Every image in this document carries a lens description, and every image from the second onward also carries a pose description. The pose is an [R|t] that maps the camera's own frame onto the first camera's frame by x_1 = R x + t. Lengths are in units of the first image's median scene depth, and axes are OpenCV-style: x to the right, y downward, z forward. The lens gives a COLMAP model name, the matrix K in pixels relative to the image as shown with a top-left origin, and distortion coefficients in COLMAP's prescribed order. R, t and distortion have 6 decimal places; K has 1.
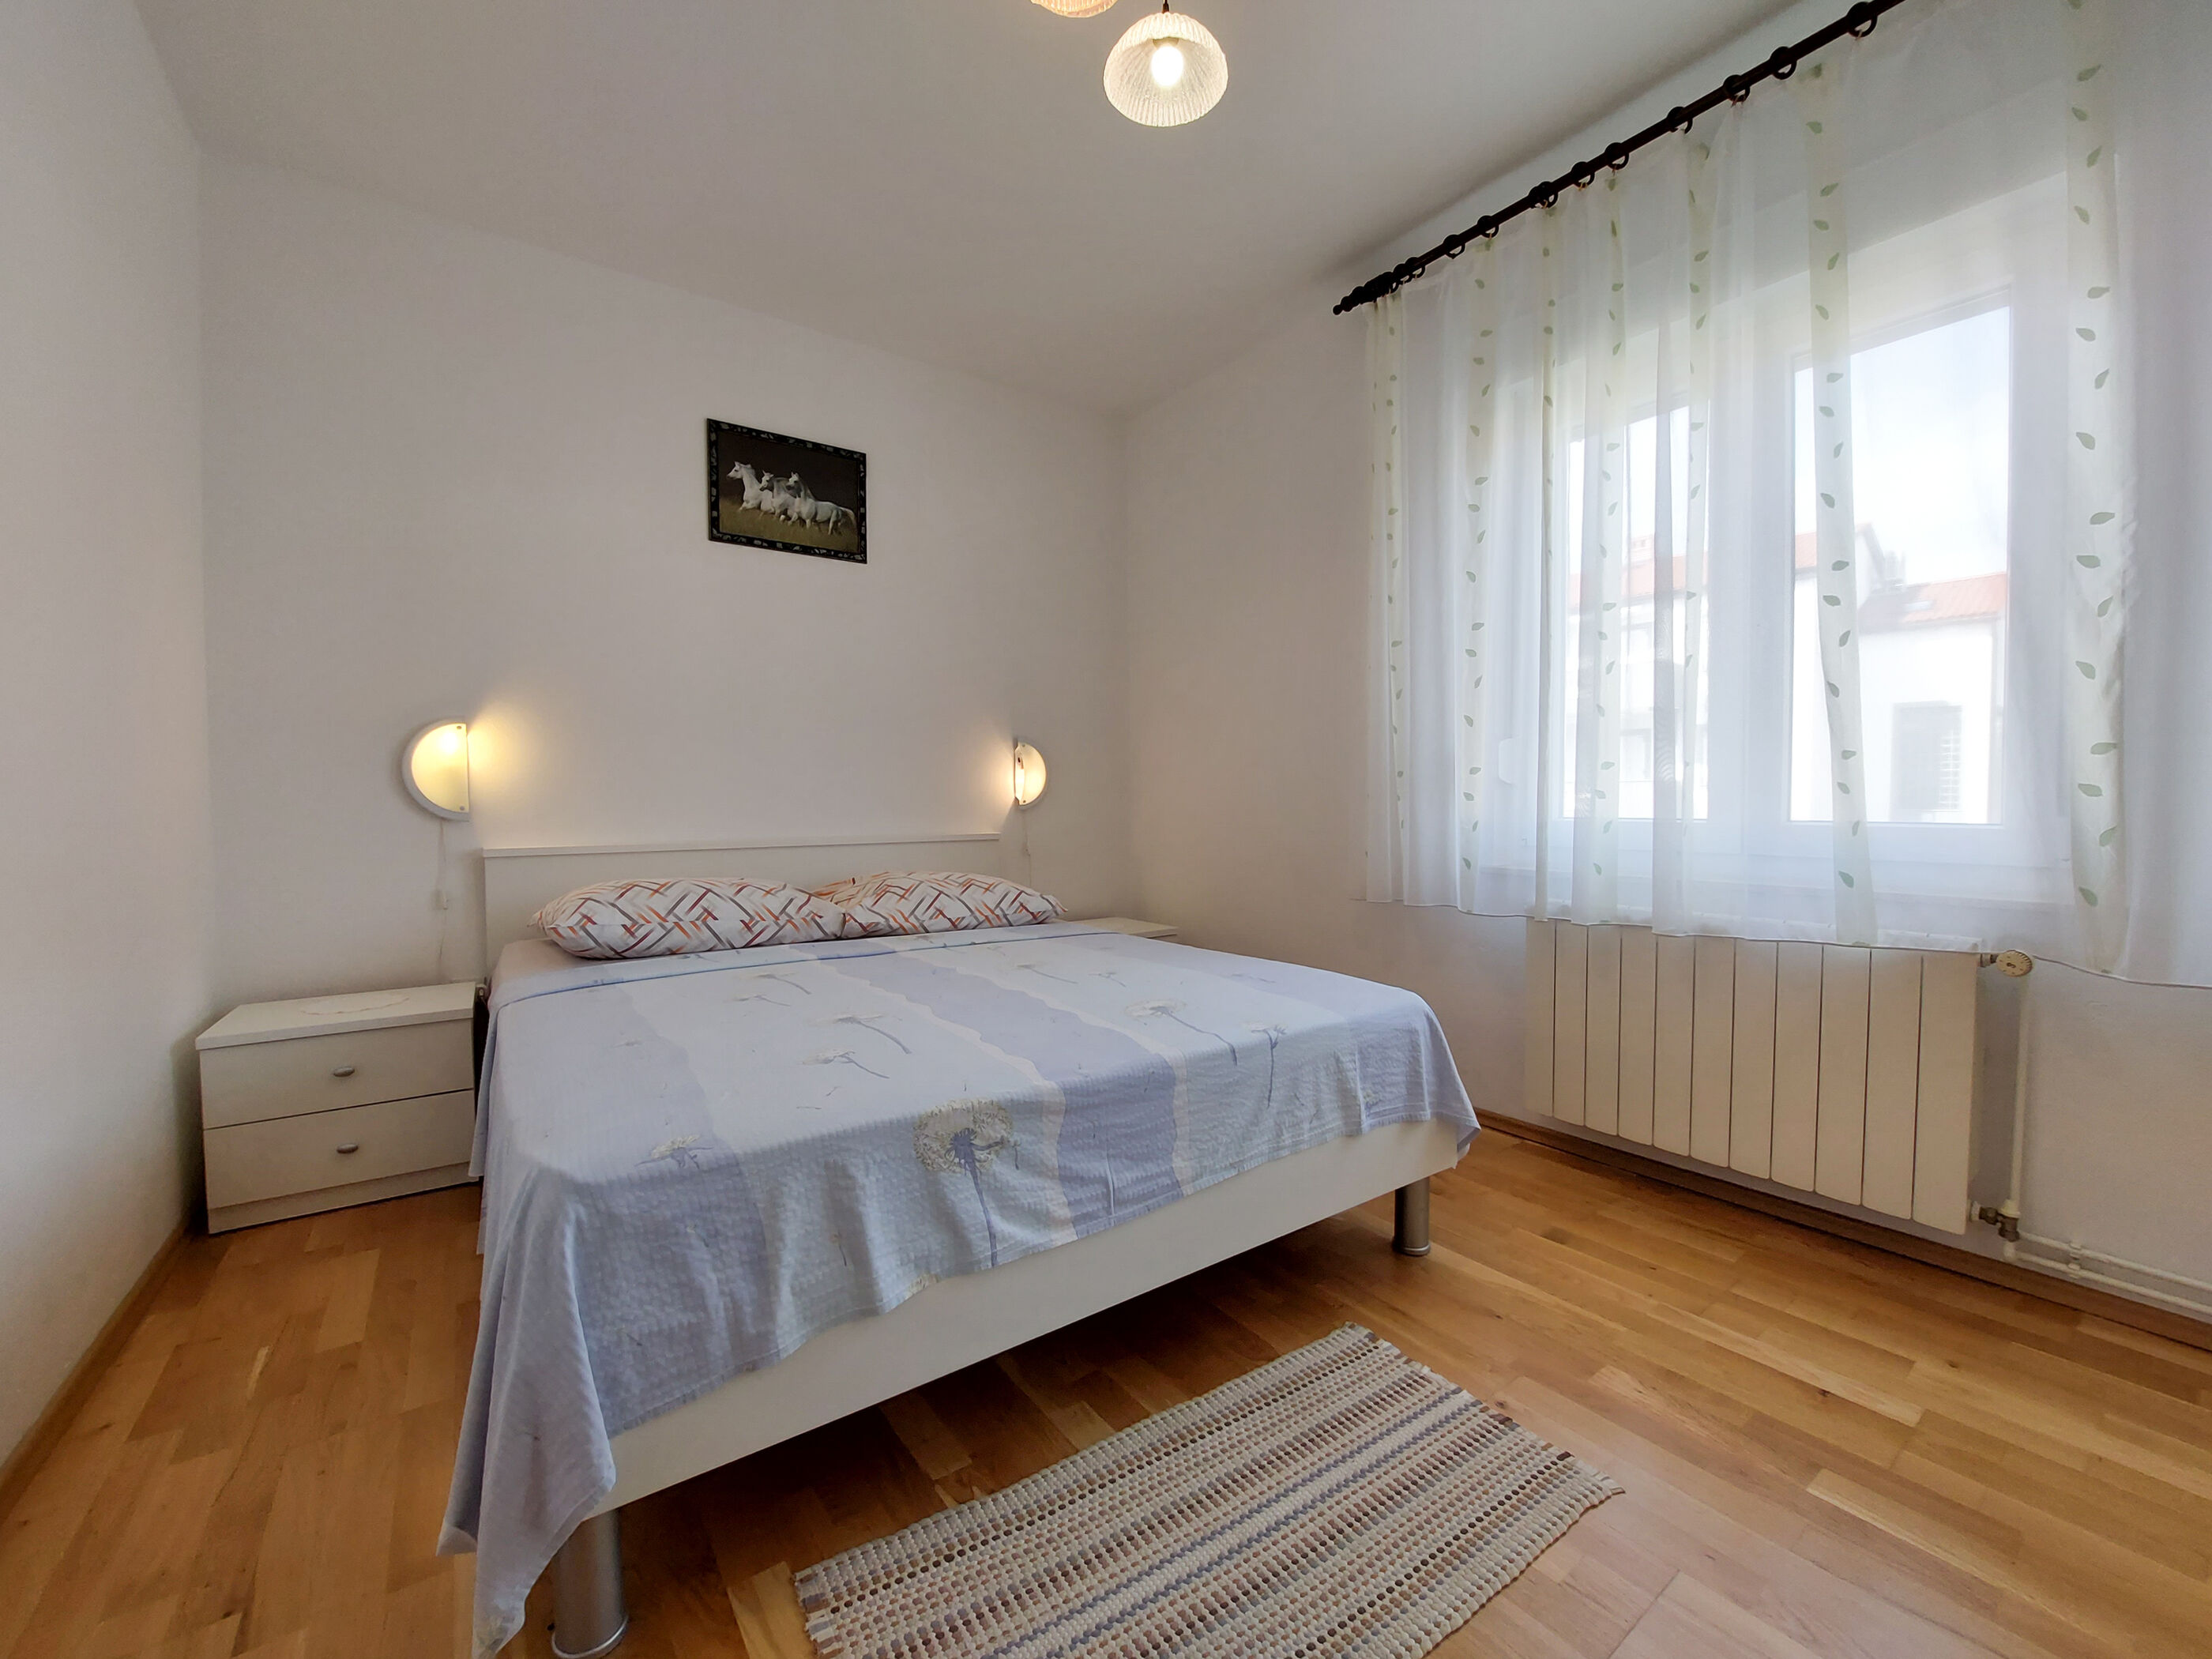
lens RADIAL K [[882.4, 0, 1104.6], [0, 882.4, 837.9], [0, 0, 1]] dist [-0.017625, -0.001609]
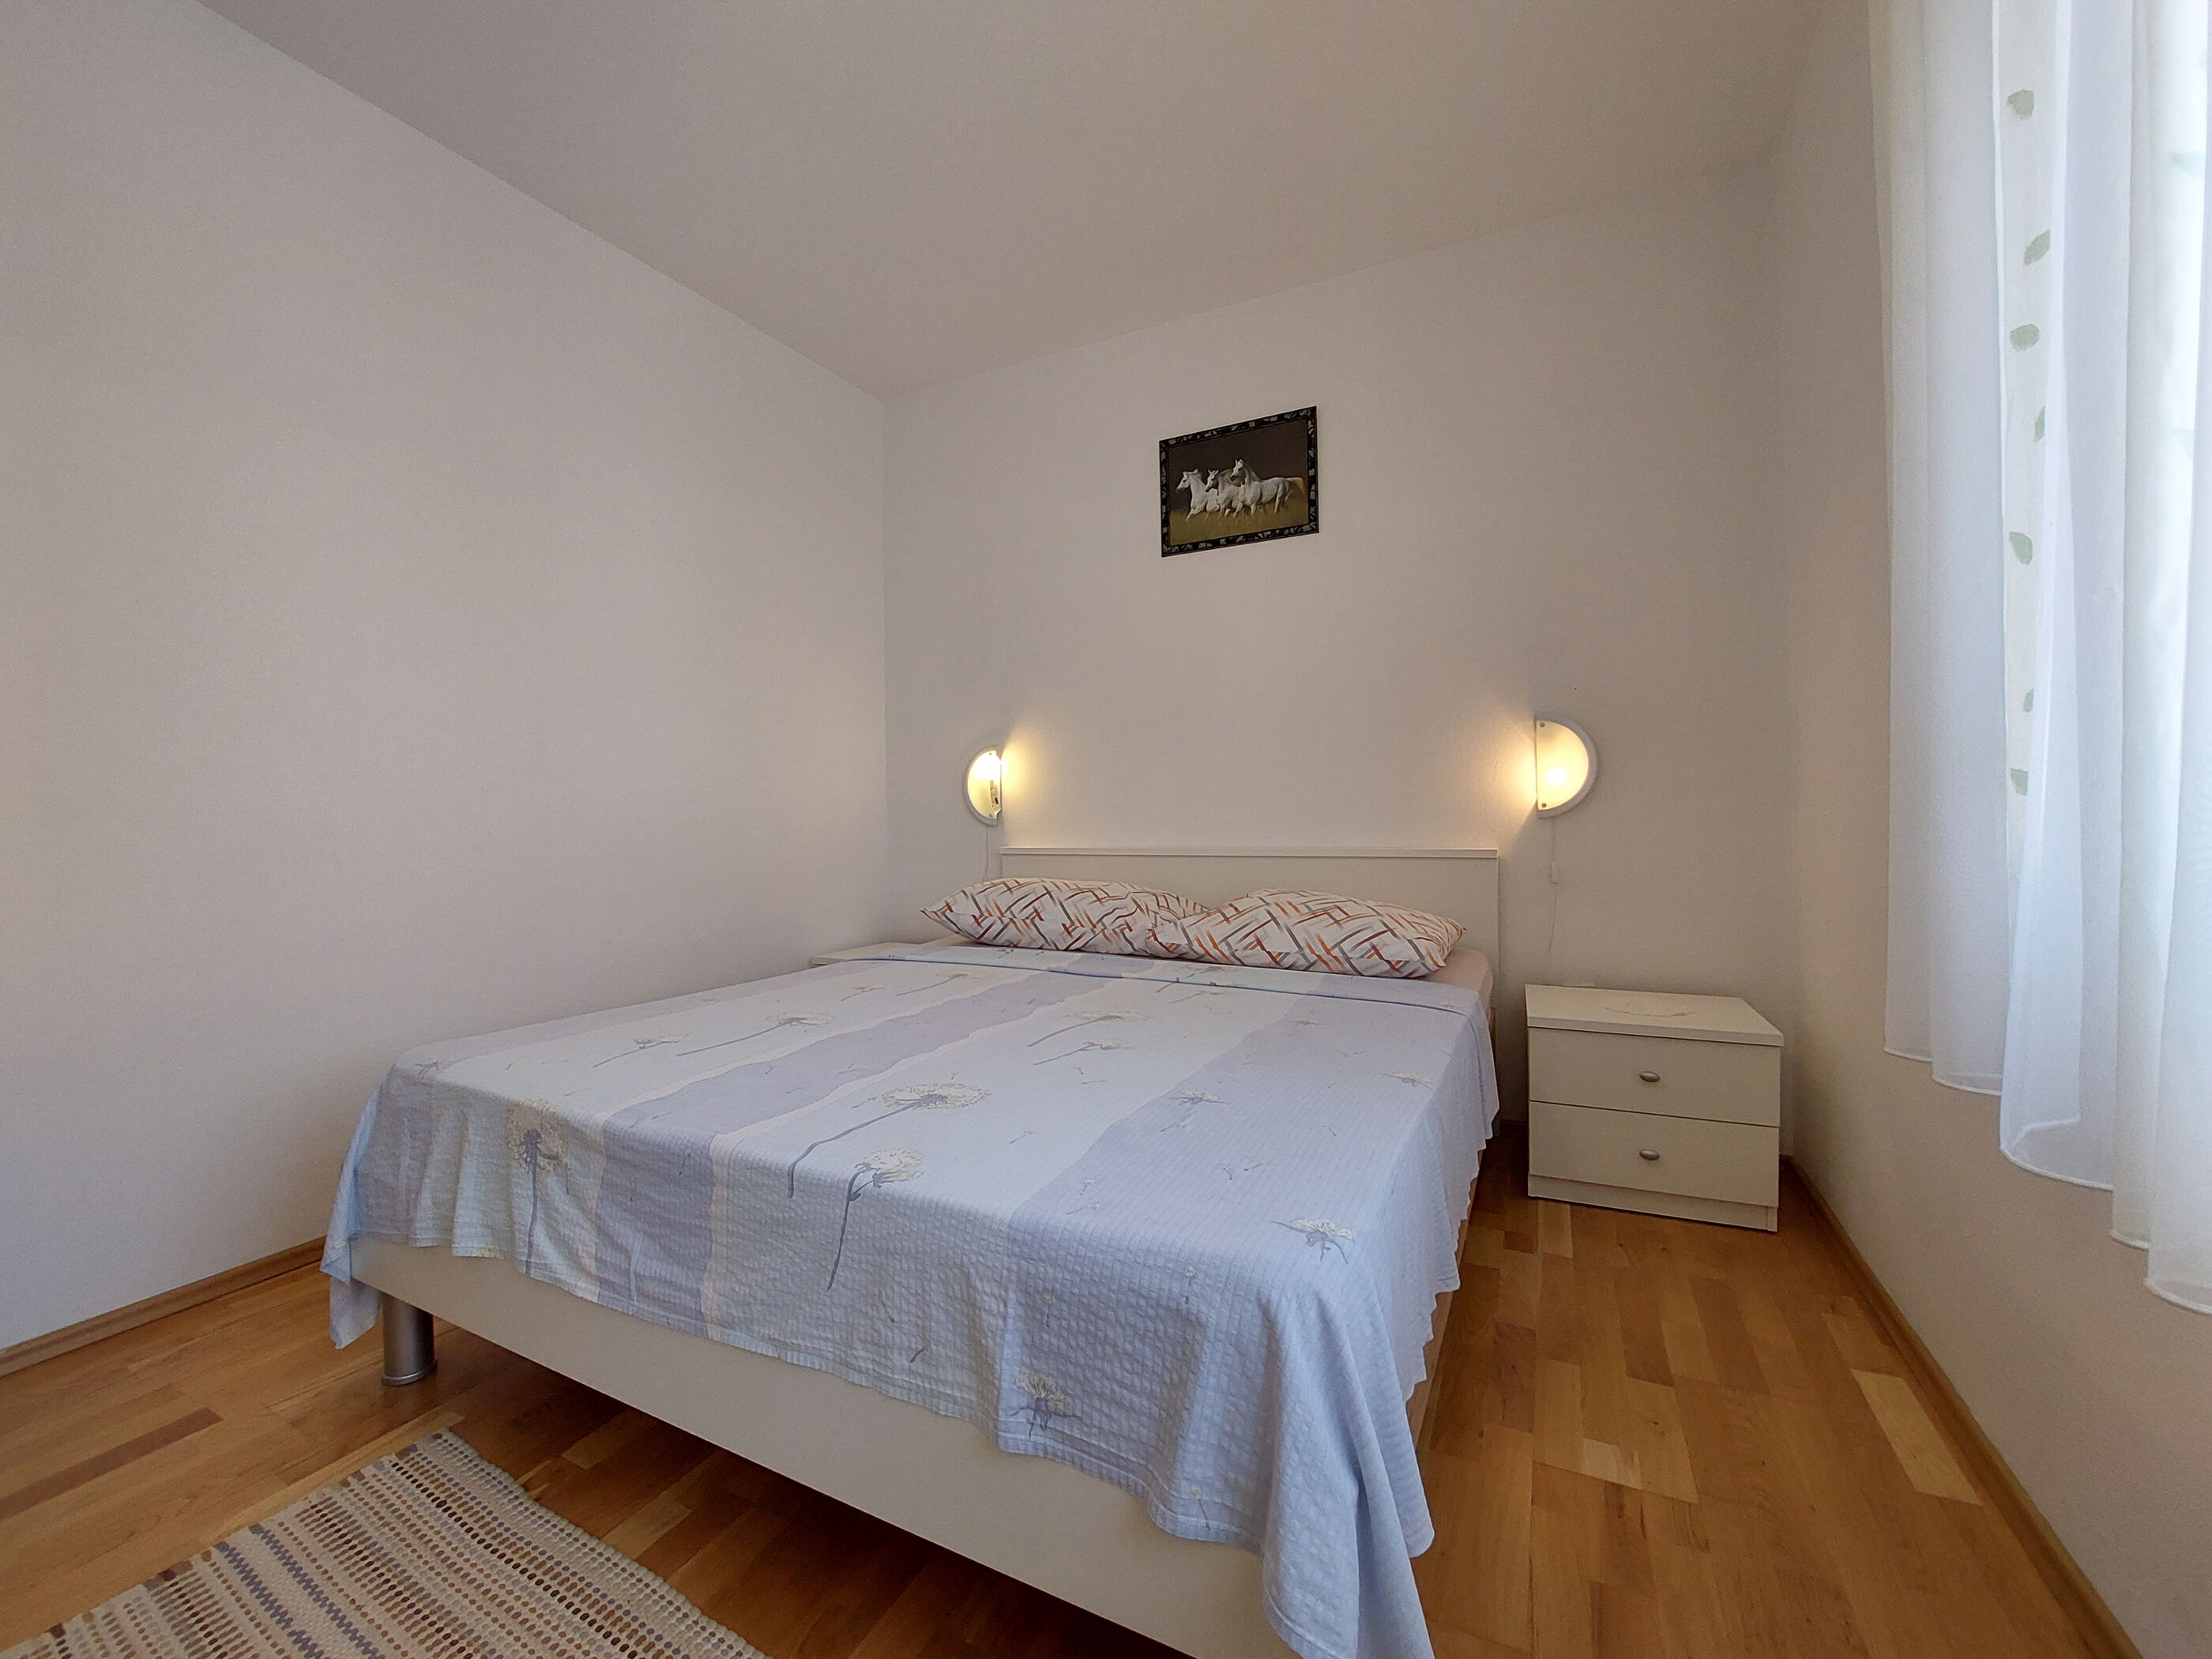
lens RADIAL K [[882.4, 0, 1103.0], [0, 882.4, 830.3], [0, 0, 1]] dist [-0.017625, -0.001609]
pose [[0.471232, 0.013949, -0.881899, 0.501787], [-0.027022, 0.999634, 0.001372, -0.018557], [0.881595, 0.023184, 0.471437, 0.522945]]
